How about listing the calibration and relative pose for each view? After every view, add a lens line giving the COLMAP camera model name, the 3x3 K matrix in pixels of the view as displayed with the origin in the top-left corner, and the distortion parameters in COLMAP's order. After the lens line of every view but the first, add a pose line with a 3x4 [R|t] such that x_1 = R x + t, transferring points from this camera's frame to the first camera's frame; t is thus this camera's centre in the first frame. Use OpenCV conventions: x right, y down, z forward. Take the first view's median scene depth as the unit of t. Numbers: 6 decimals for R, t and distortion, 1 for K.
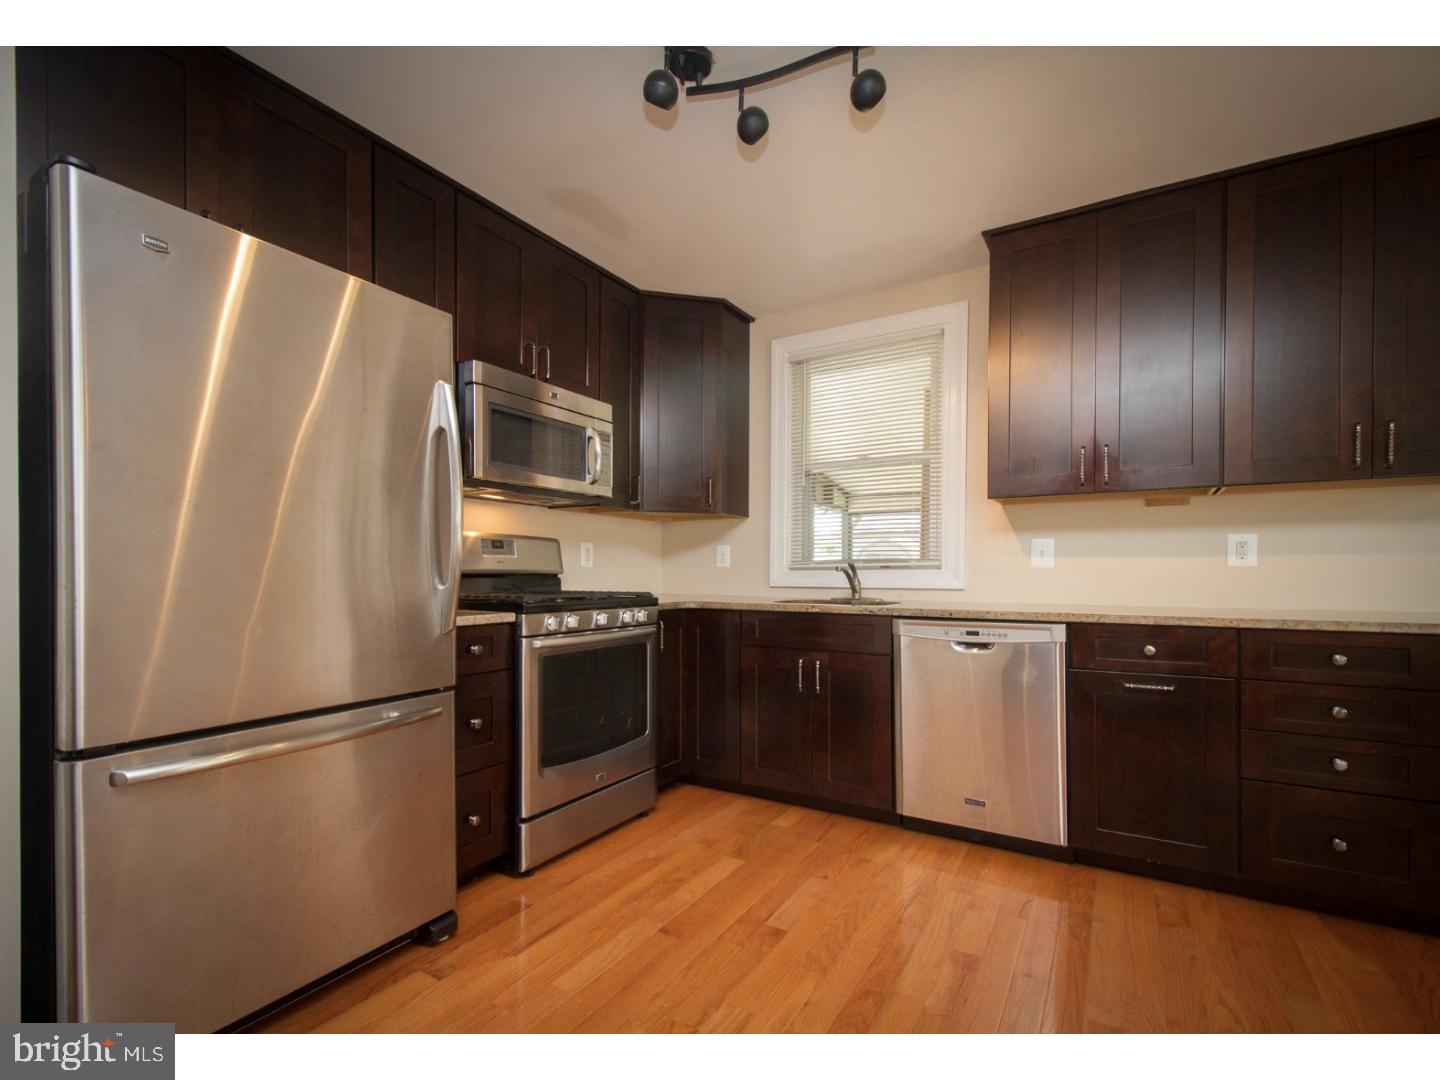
lens RADIAL K [[665.6, 0, 721.8], [0, 665.6, 578.1], [0, 0, 1]] dist [0.002848, 0.000079]
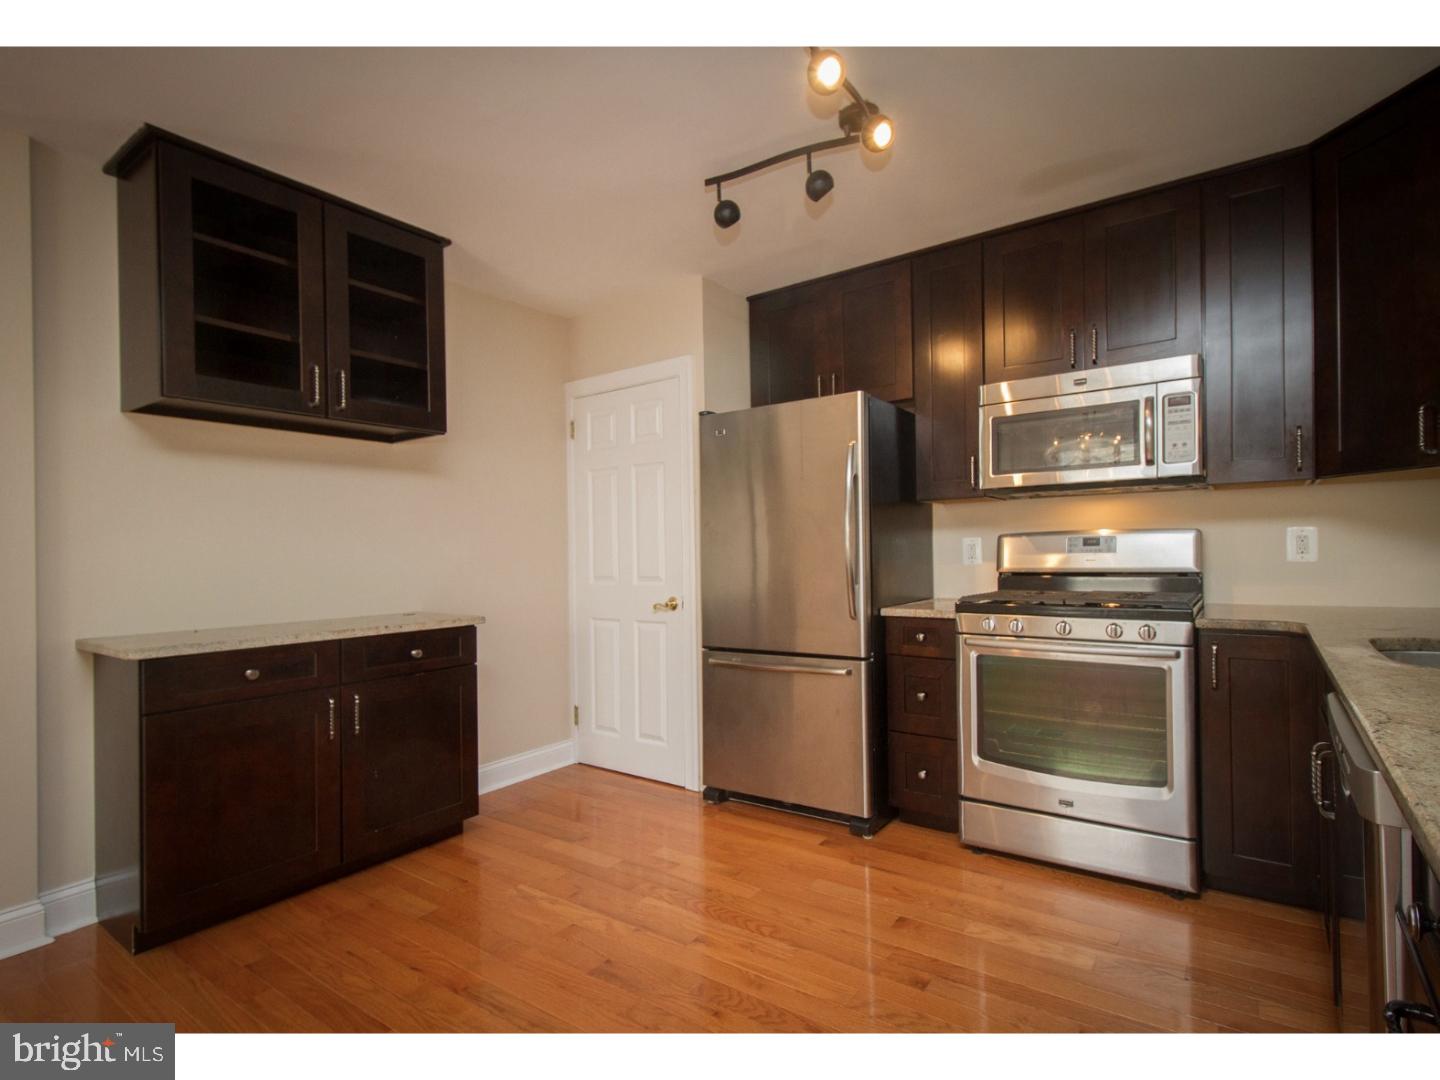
lens RADIAL K [[717.7, 0, 742.0], [0, 717.7, 549.6], [0, 0, 1]] dist [0.003038, -0.000089]
pose [[-0.066342, -0.005783, -0.997780, 0.849237], [0.007898, 0.999949, -0.006321, -0.042021], [0.997766, -0.008299, -0.066293, 0.656897]]
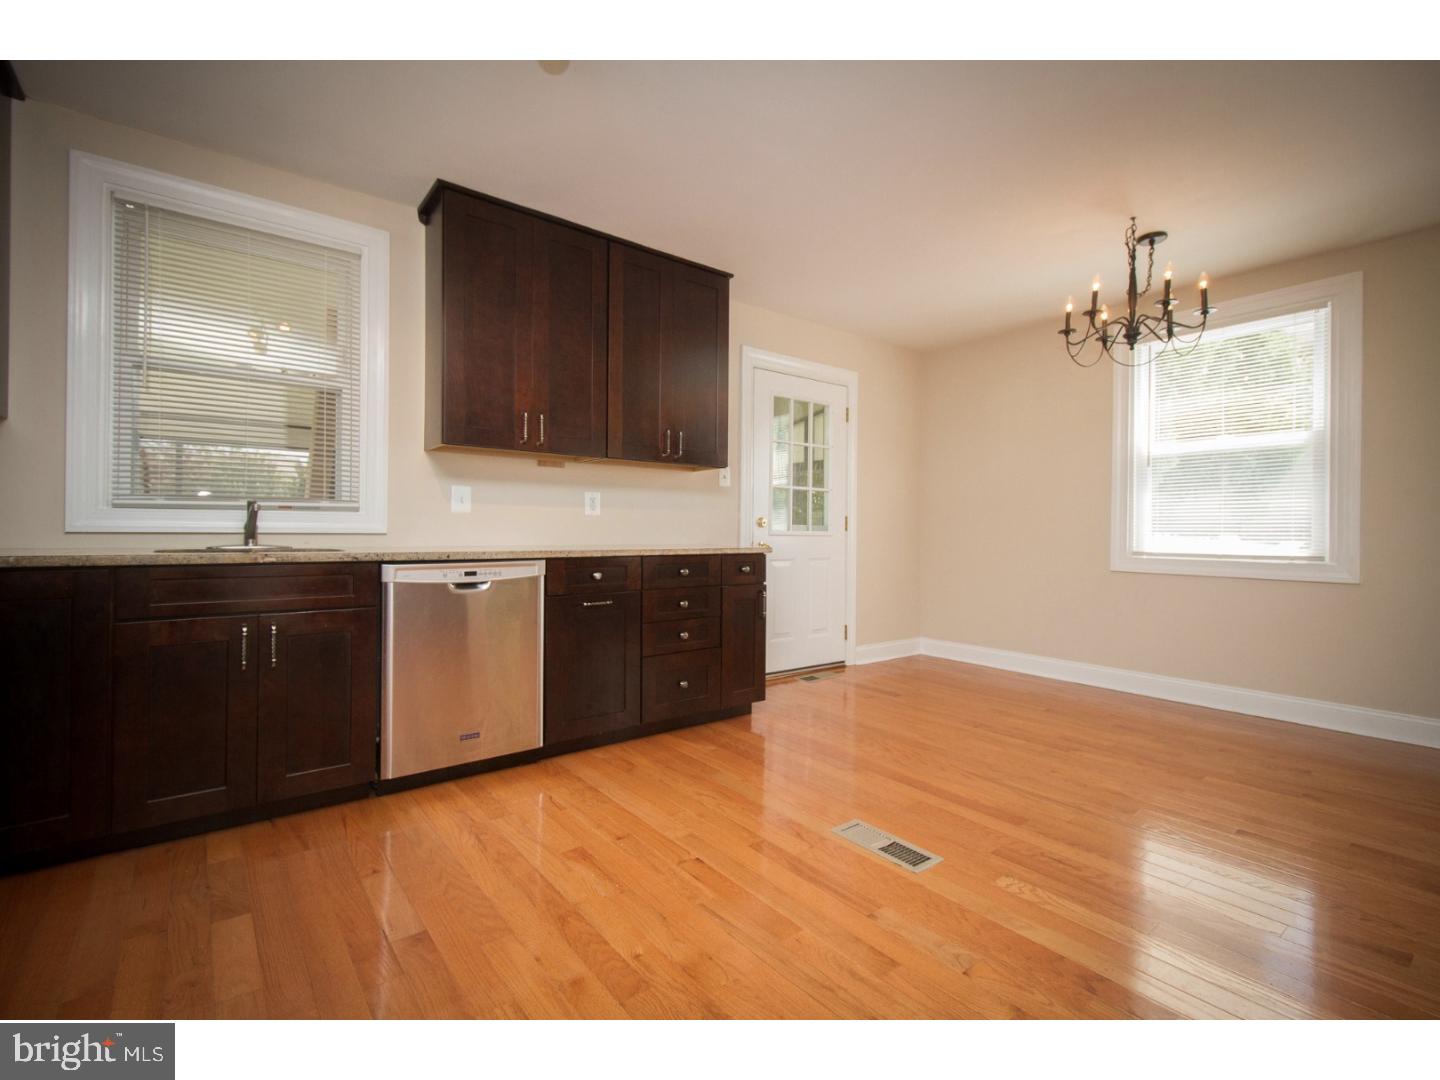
lens RADIAL K [[650.1, 0, 713.0], [0, 650.1, 529.8], [0, 0, 1]] dist [0.008052, -0.000256]
pose [[0.357652, 0.000910, 0.933855, -0.432568], [-0.001533, 0.999999, -0.000387, 0.014541], [-0.933854, -0.001293, 0.357652, 0.283978]]
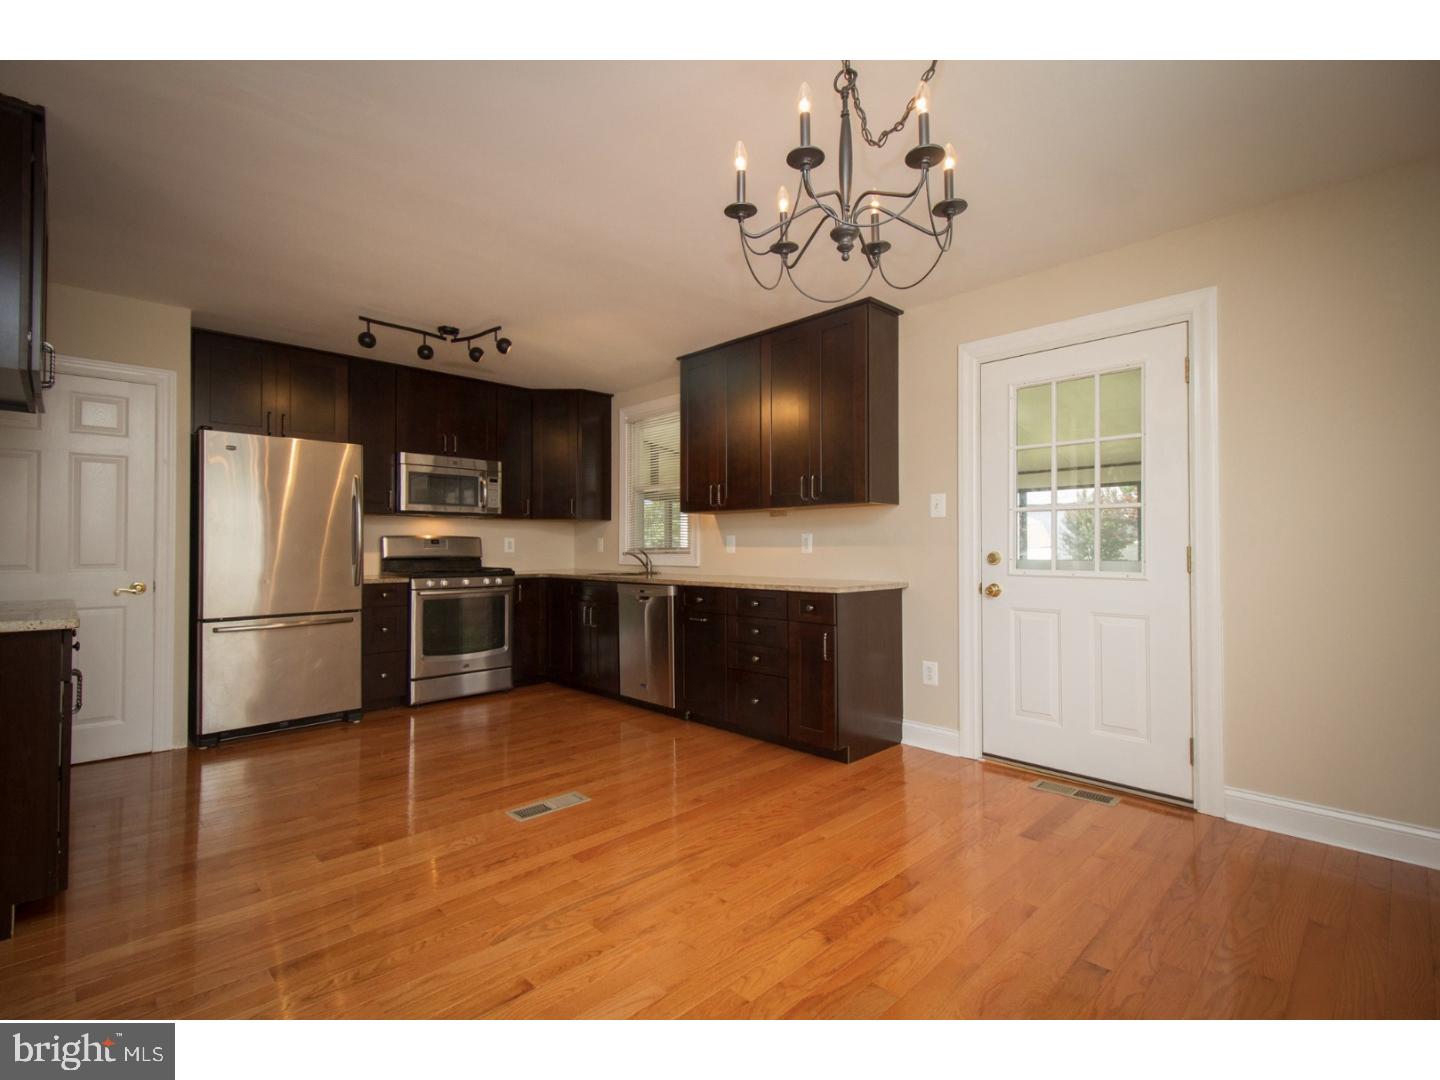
lens RADIAL K [[672.7, 0, 727.4], [0, 672.7, 539.3], [0, 0, 1]] dist [0.003251, -0.000503]
pose [[0.970105, -0.007517, -0.242568, 1.042094], [0.001921, 0.999727, -0.023296, -0.014179], [0.242677, 0.022133, 0.969855, -0.704632]]
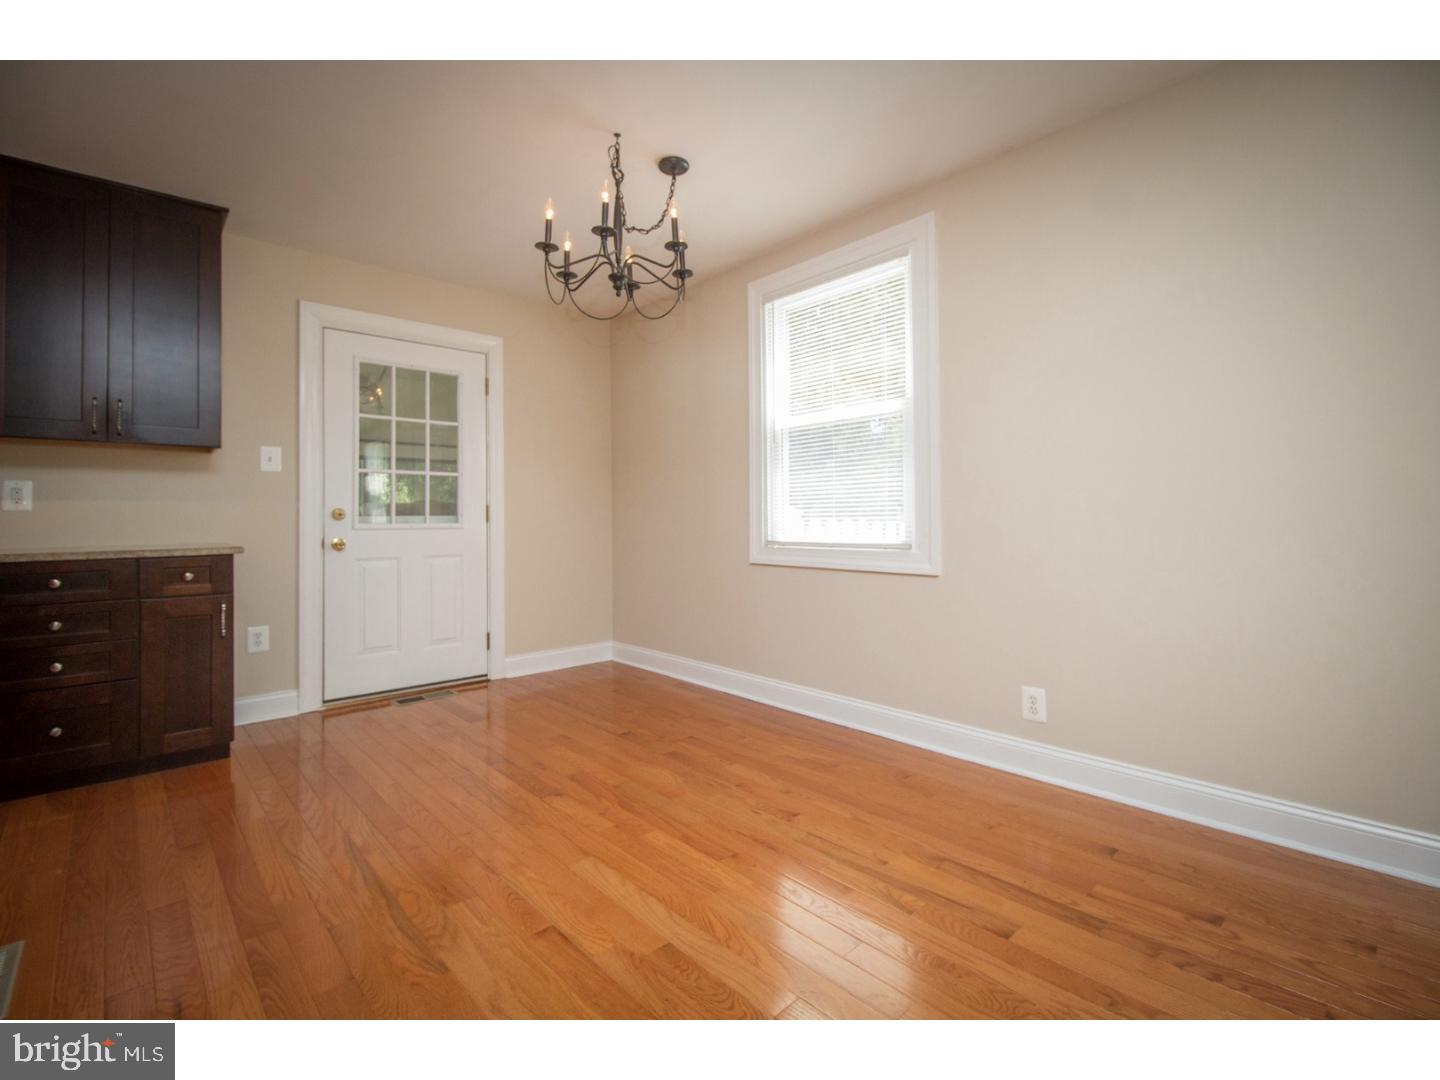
lens RADIAL K [[656.0, 0, 717.3], [0, 656.0, 510.6], [0, 0, 1]] dist [-0.000078, -0.011728]
pose [[0.278954, 0.005737, 0.960287, 0.078780], [0.017739, 0.999781, -0.011126, 0.016178], [-0.960141, 0.020138, 0.278791, -0.428480]]
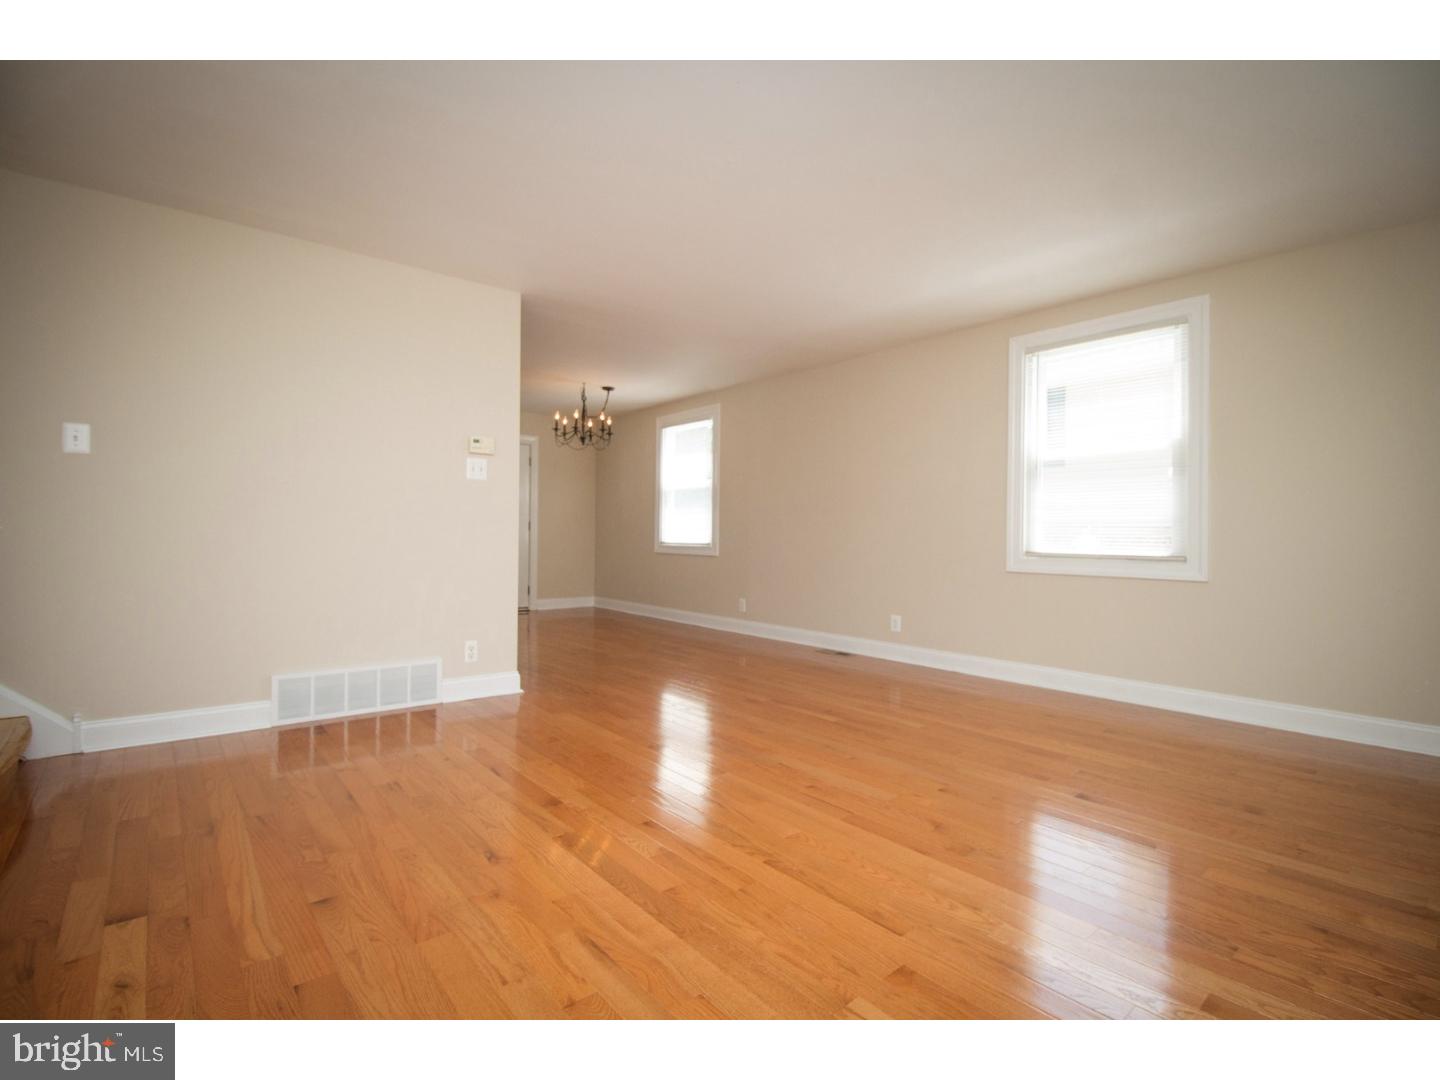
lens RADIAL K [[671.0, 0, 720.0], [0, 671.0, 540.0], [0, 0, 1]] dist [-0.014653, -0.000390]
pose [[0.318301, -0.006765, 0.947966, -1.377869], [-0.003265, 0.999961, 0.008232, 0.033682], [-0.947984, -0.005715, 0.318266, -1.386702]]
